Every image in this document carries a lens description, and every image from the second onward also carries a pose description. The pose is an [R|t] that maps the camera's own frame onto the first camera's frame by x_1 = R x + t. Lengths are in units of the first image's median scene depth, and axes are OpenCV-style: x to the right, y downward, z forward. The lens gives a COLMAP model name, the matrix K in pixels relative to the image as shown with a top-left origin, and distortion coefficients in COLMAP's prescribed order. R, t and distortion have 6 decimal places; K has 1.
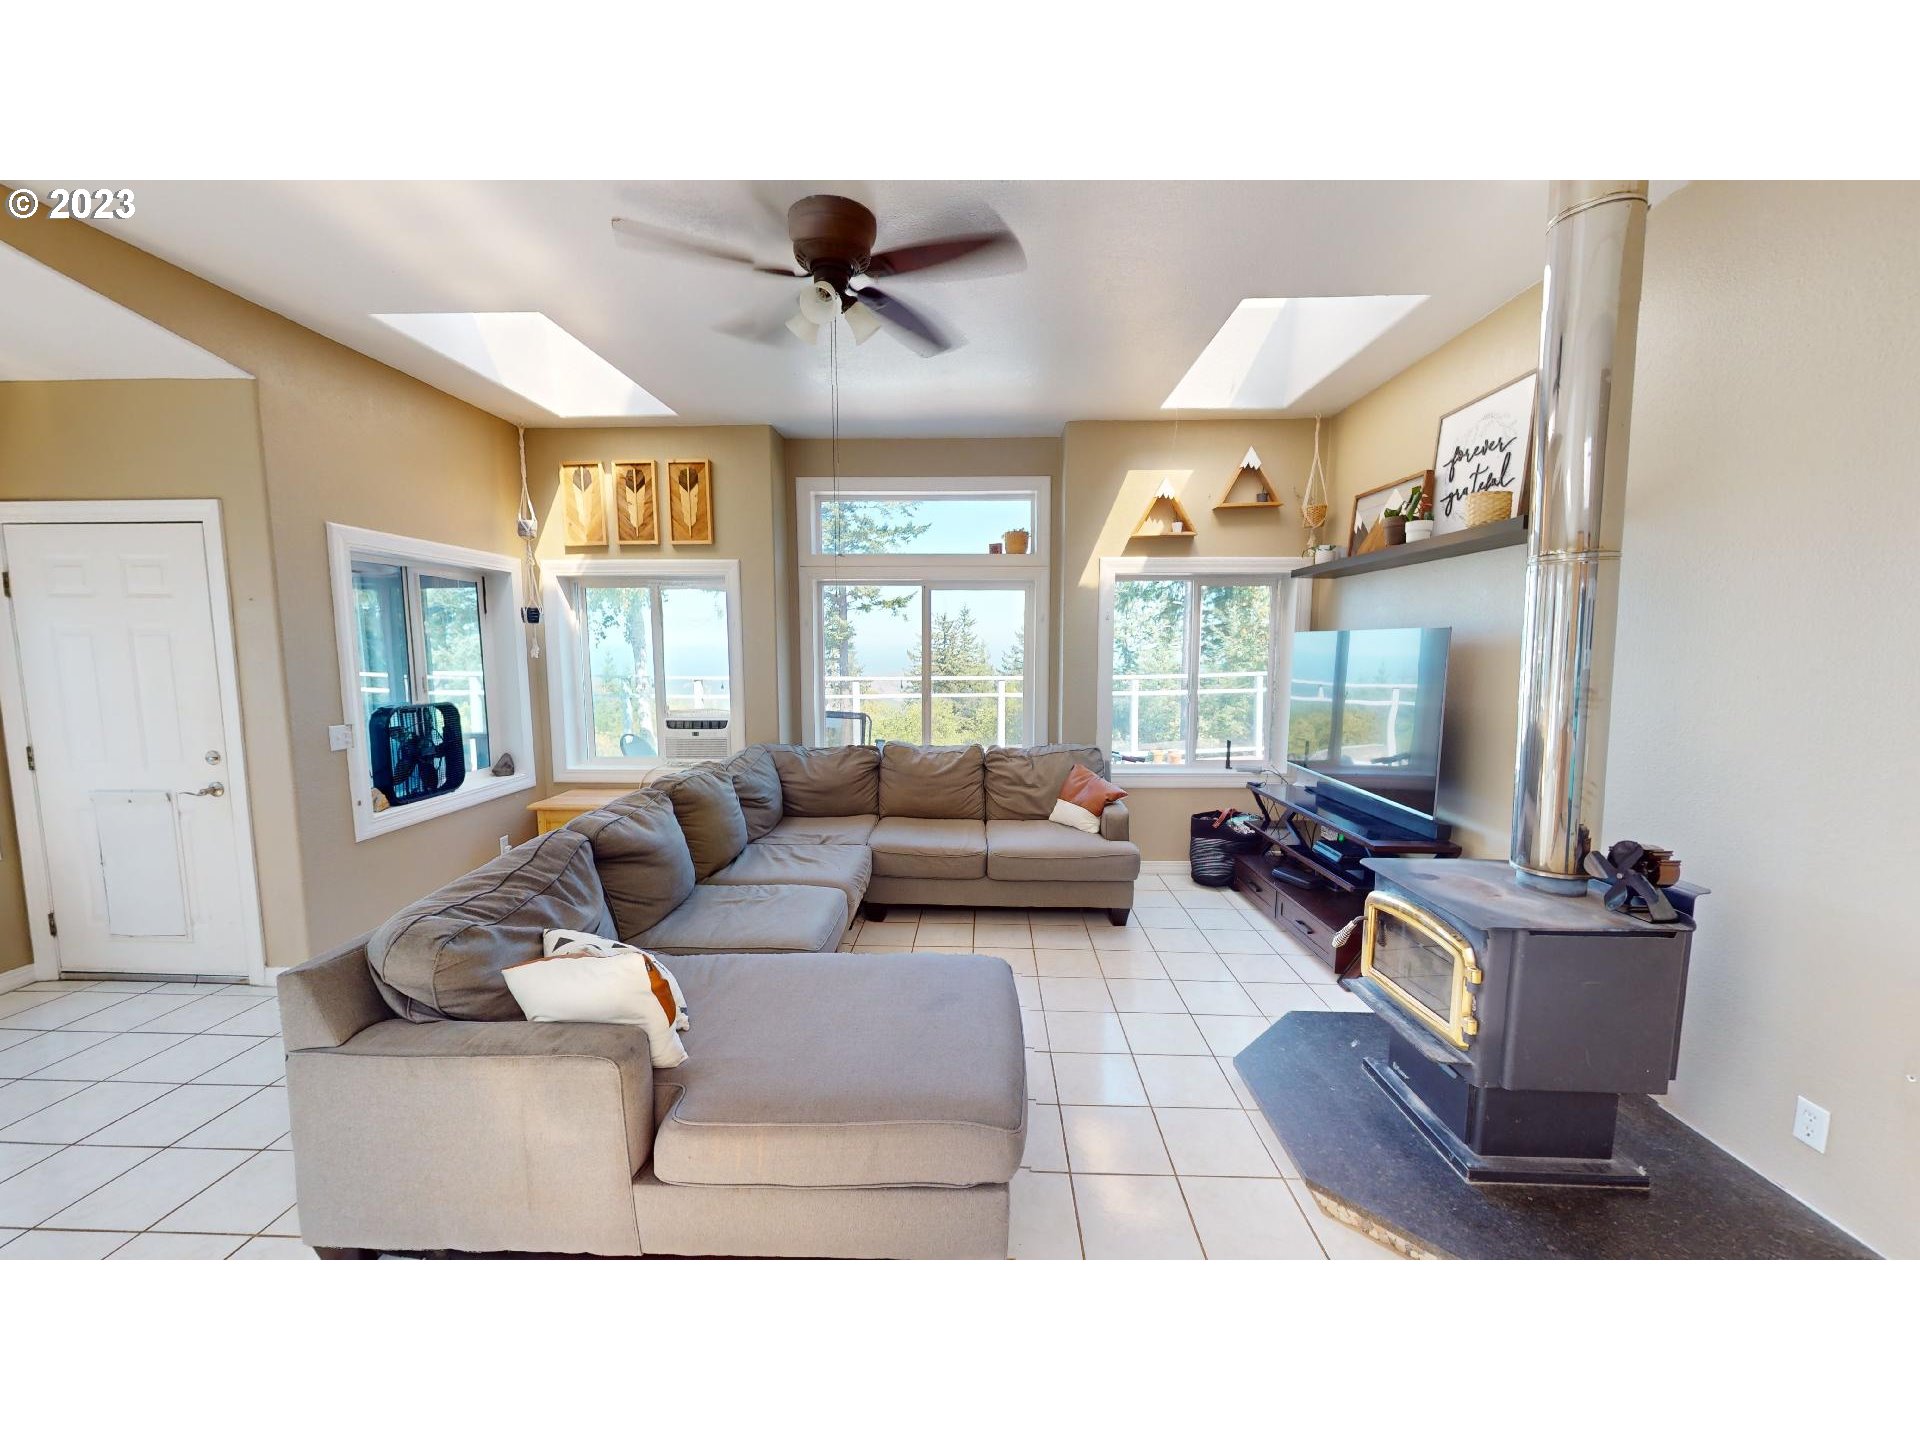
lens RADIAL K [[703.5, 0, 965.7], [0, 703.5, 720.7], [0, 0, 1]] dist [0.000836, 0.000287]
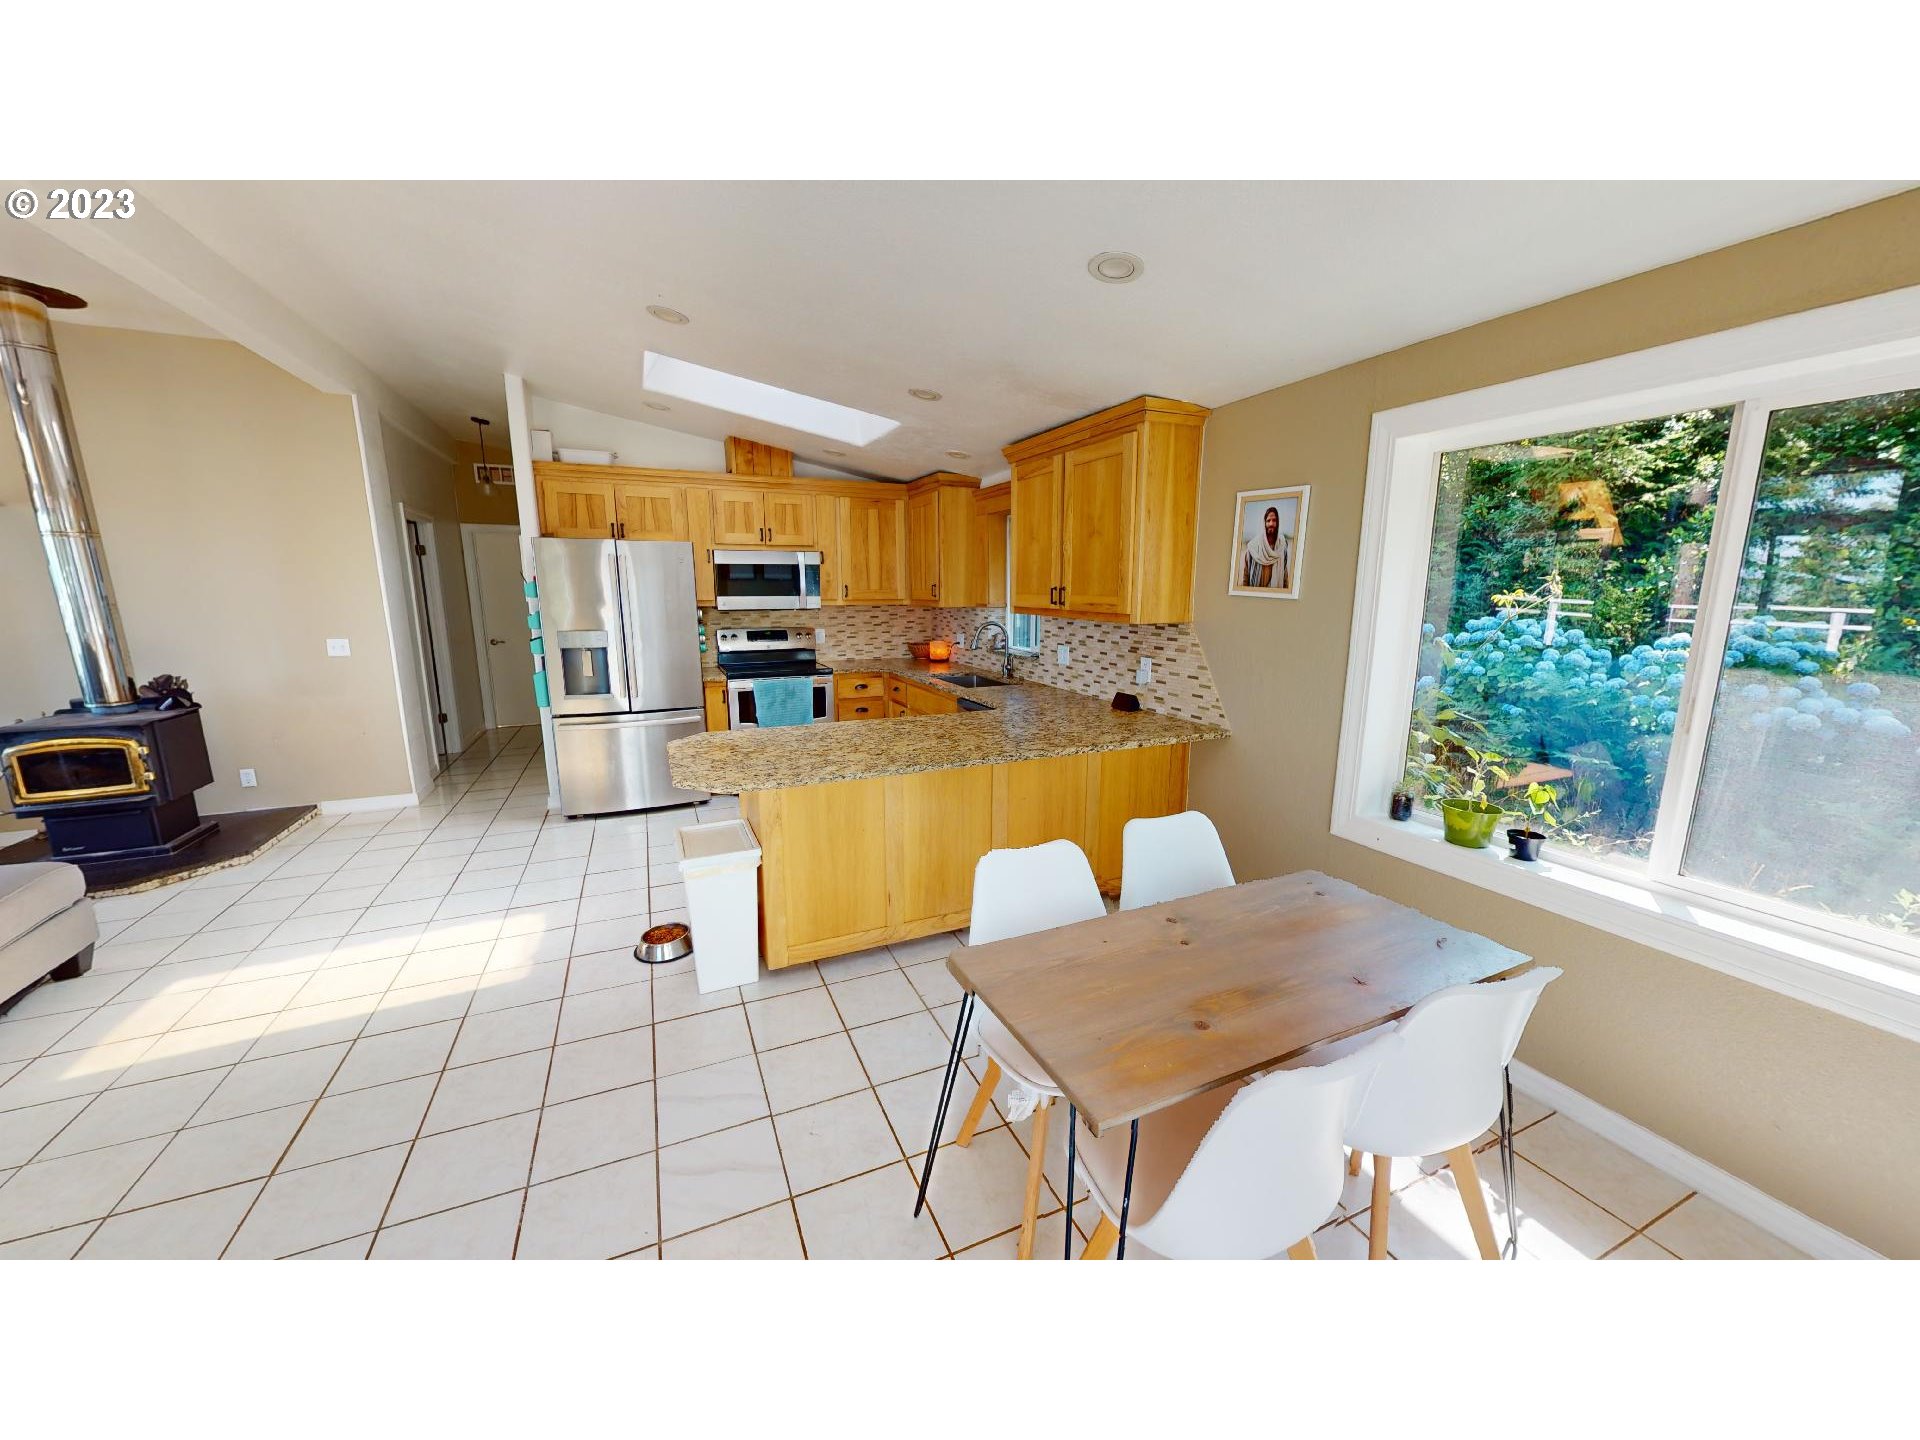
lens RADIAL K [[703.5, 0, 958.0], [0, 703.5, 723.3], [0, 0, 1]] dist [0.000836, 0.000287]
pose [[-0.442389, -0.172666, 0.880044, -0.851393], [0.092263, 0.967322, 0.236170, 0.012007], [-0.892065, 0.185675, -0.412002, -0.102311]]
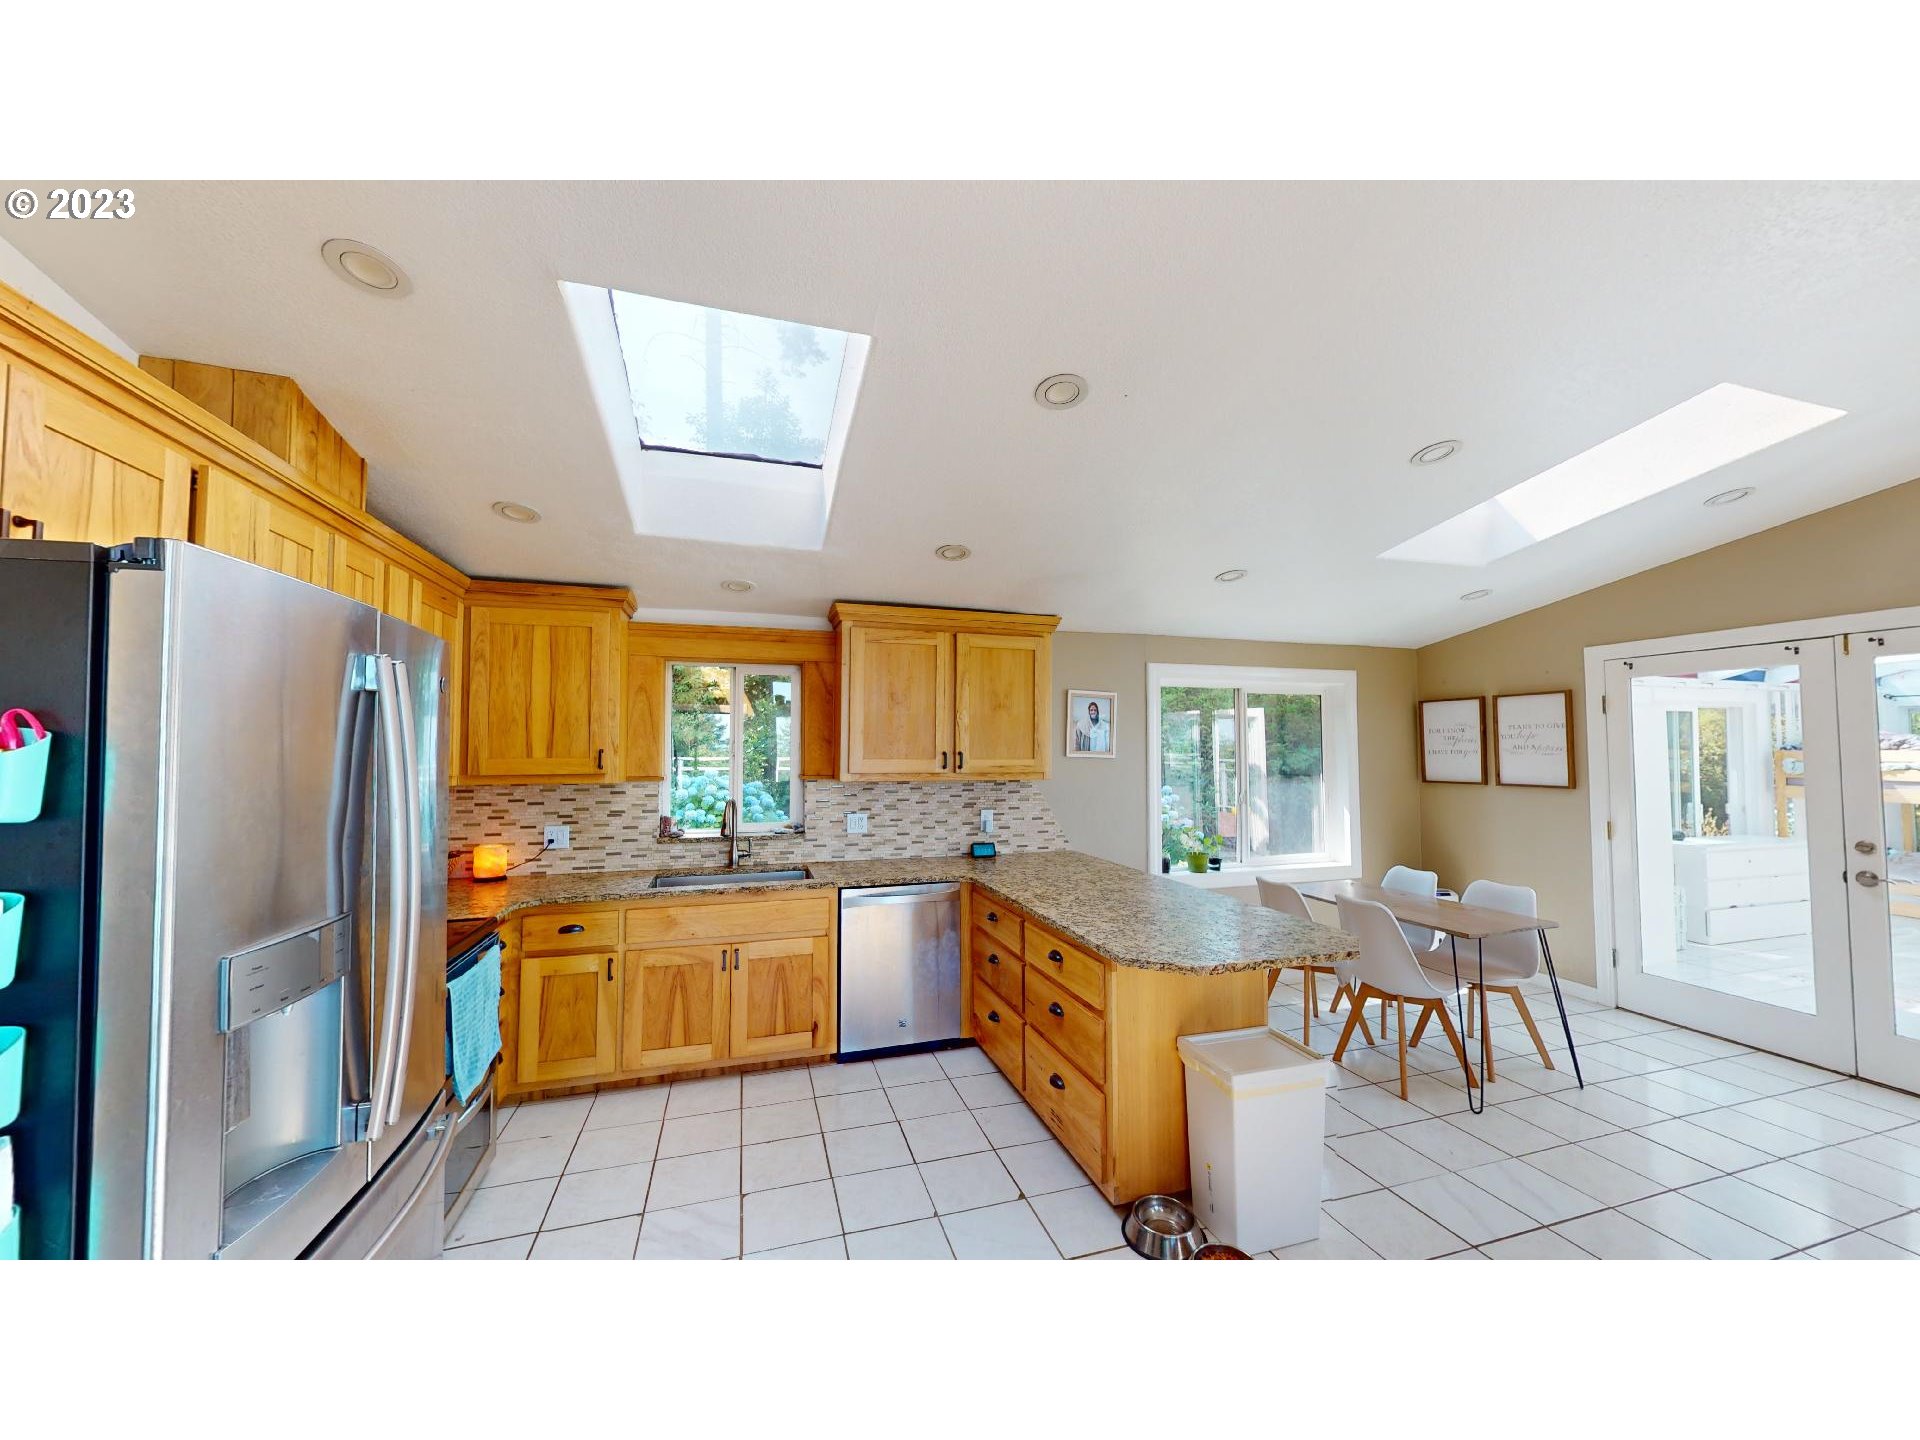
lens RADIAL K [[703.5, 0, 956.2], [0, 703.5, 722.1], [0, 0, 1]] dist [0.000836, 0.000287]
pose [[-0.945011, -0.011001, -0.326853, 0.126579], [-0.030579, 0.998028, 0.054821, -0.021690], [0.325606, 0.061802, -0.943484, 0.244874]]
